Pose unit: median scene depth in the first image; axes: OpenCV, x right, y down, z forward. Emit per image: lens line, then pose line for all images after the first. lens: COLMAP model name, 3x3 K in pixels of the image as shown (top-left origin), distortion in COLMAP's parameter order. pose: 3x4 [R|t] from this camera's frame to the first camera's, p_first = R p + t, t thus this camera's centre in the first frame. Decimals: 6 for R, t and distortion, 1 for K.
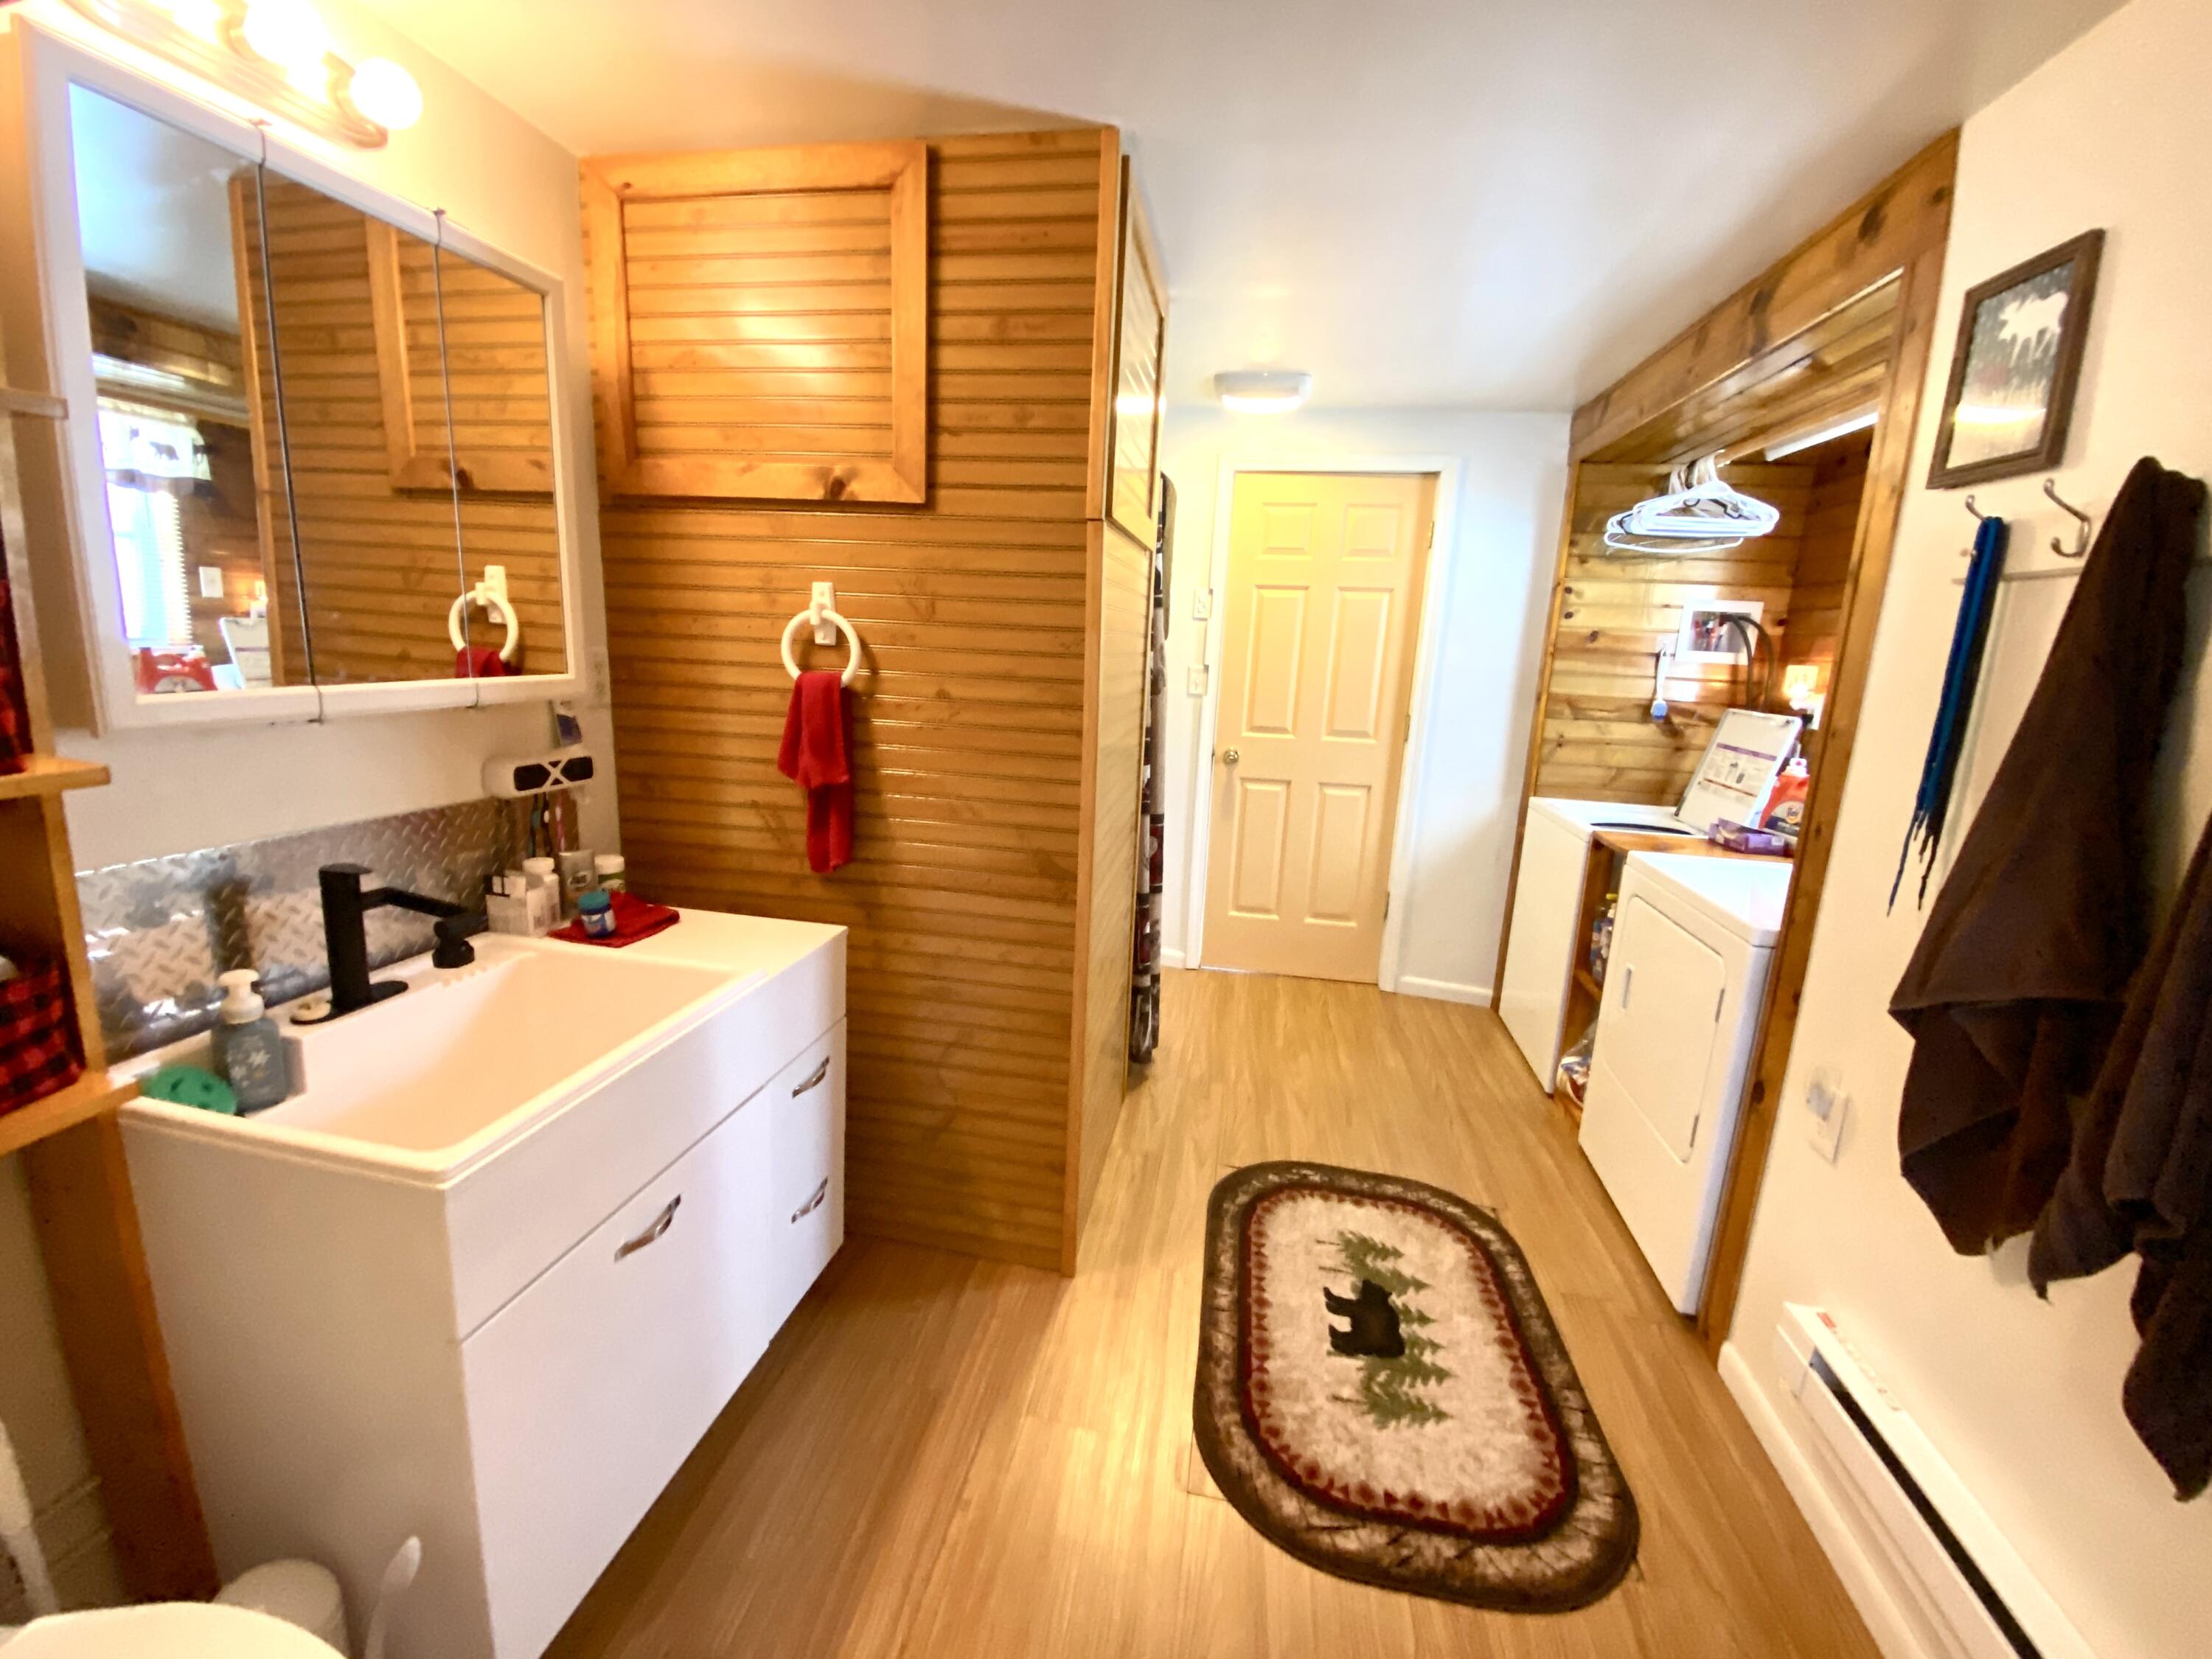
lens RADIAL K [[905.4, 0, 1103.1], [0, 905.4, 828.9], [0, 0, 1]] dist [-0.010853, -0.004371]
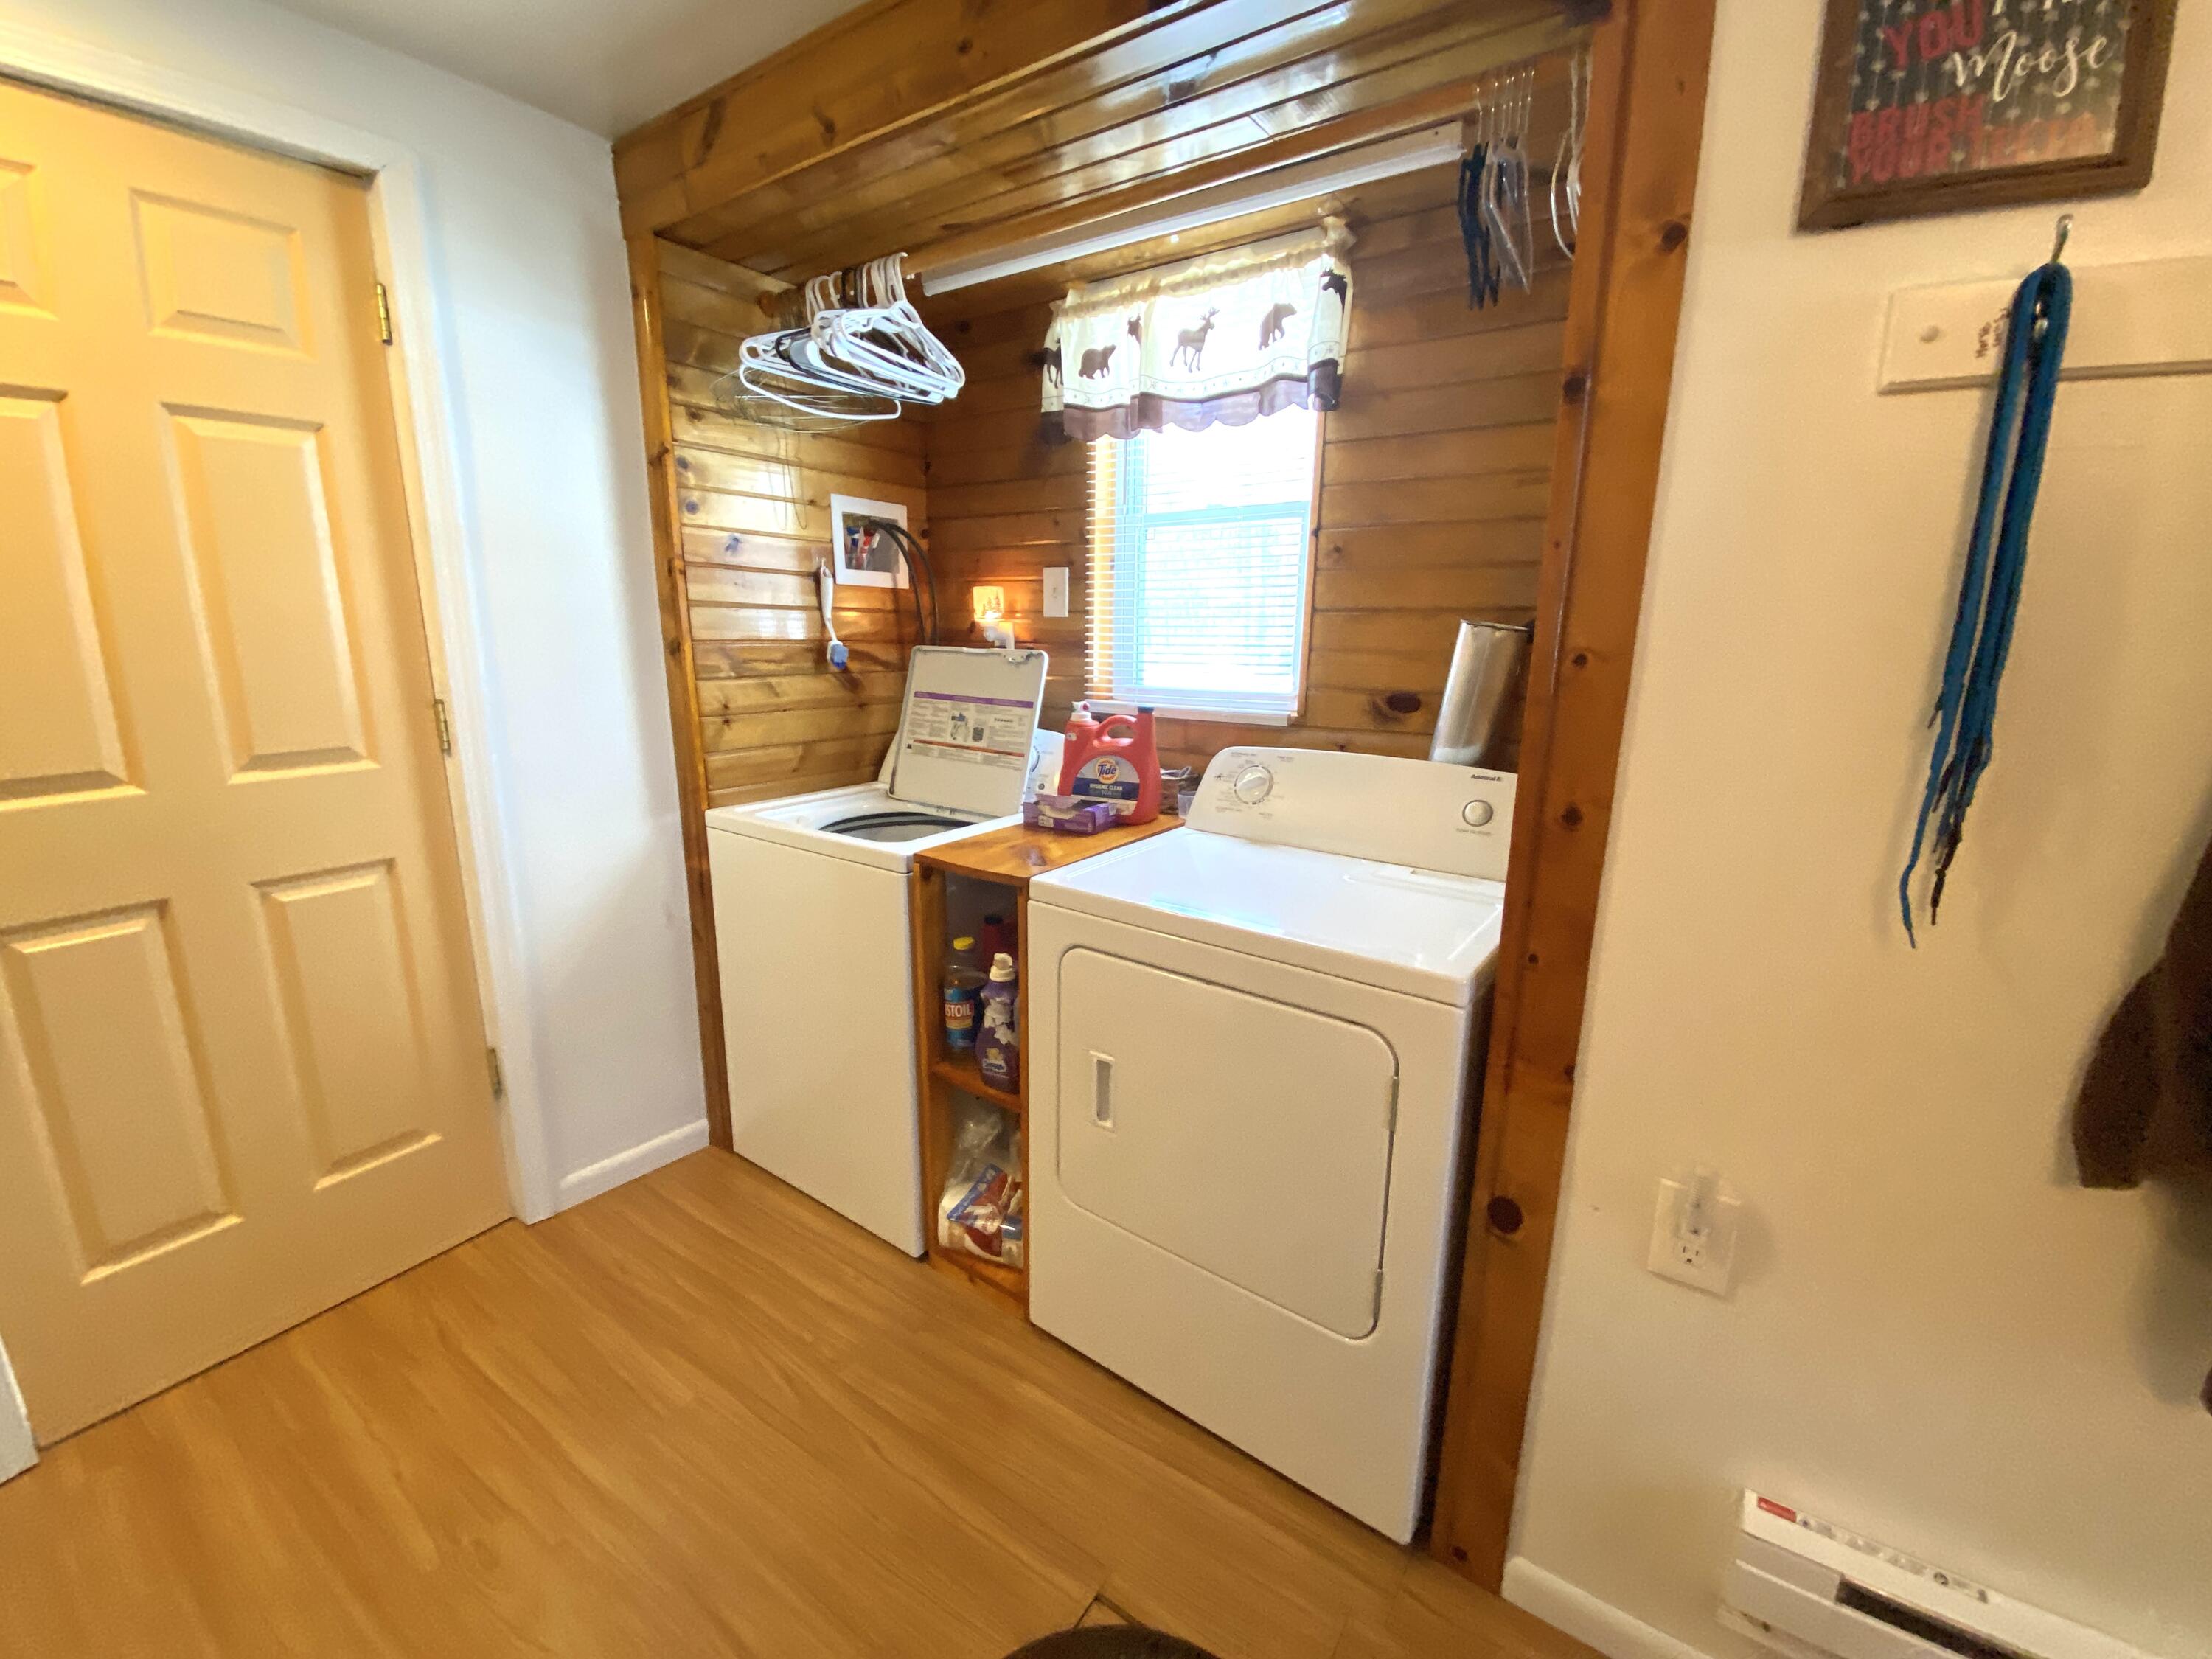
lens RADIAL K [[905.4, 0, 1112.8], [0, 905.4, 838.4], [0, 0, 1]] dist [-0.010853, -0.004371]
pose [[0.421414, -0.242767, 0.873770, 0.054208], [0.187627, 0.965996, 0.177900, -0.078024], [-0.887247, 0.088974, 0.452634, 0.504126]]
